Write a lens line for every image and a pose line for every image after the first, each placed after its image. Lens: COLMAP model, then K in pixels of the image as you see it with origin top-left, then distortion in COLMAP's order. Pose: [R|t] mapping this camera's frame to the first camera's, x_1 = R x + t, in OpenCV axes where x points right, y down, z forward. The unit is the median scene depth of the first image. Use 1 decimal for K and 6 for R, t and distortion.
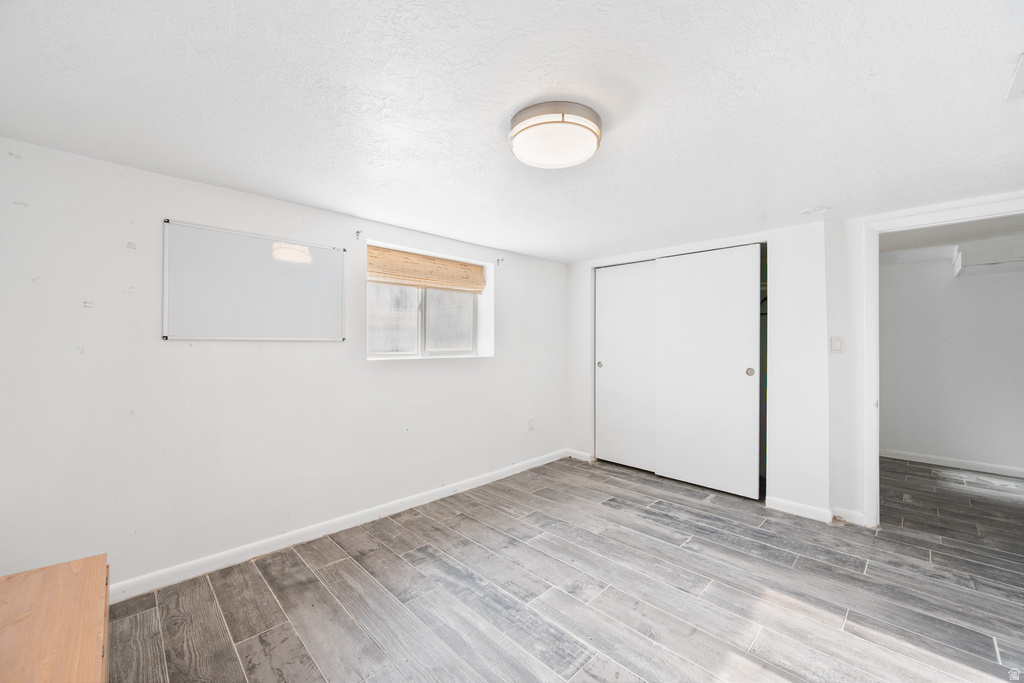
lens RADIAL K [[404.4, 0, 512.8], [0, 404.4, 343.9], [0, 0, 1]] dist [0.000131, 0.000380]
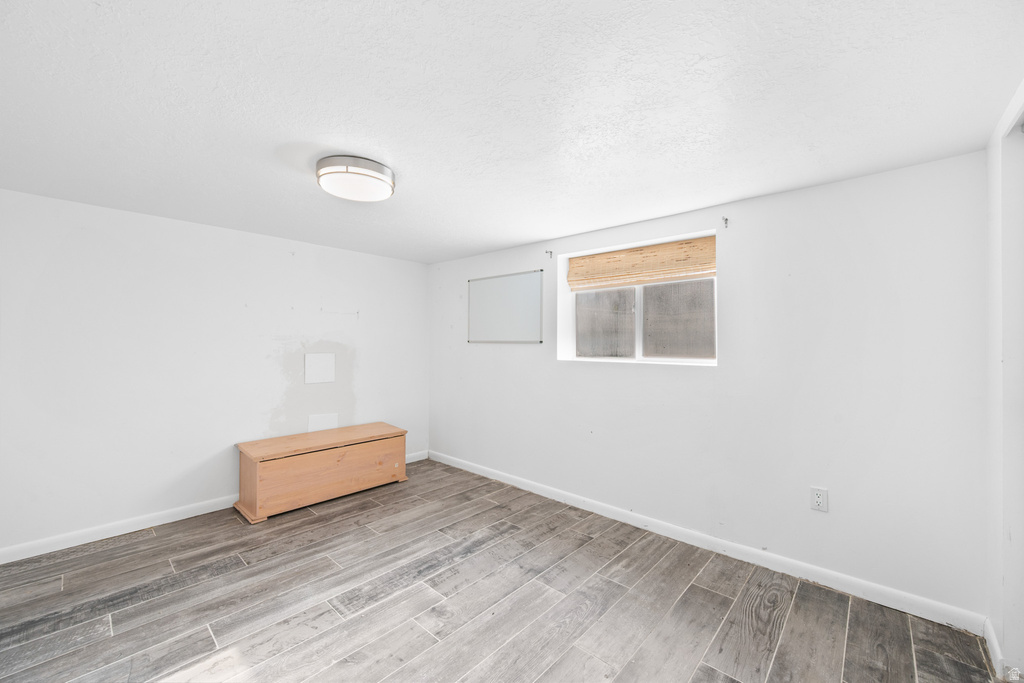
lens RADIAL K [[404.4, 0, 512.8], [0, 404.4, 343.9], [0, 0, 1]] dist [0.000131, 0.000380]
pose [[0.053431, 0.000305, -0.998572, 0.909844], [-0.008719, 0.999962, -0.000161, -0.004615], [0.998533, 0.008715, 0.053431, 0.938035]]
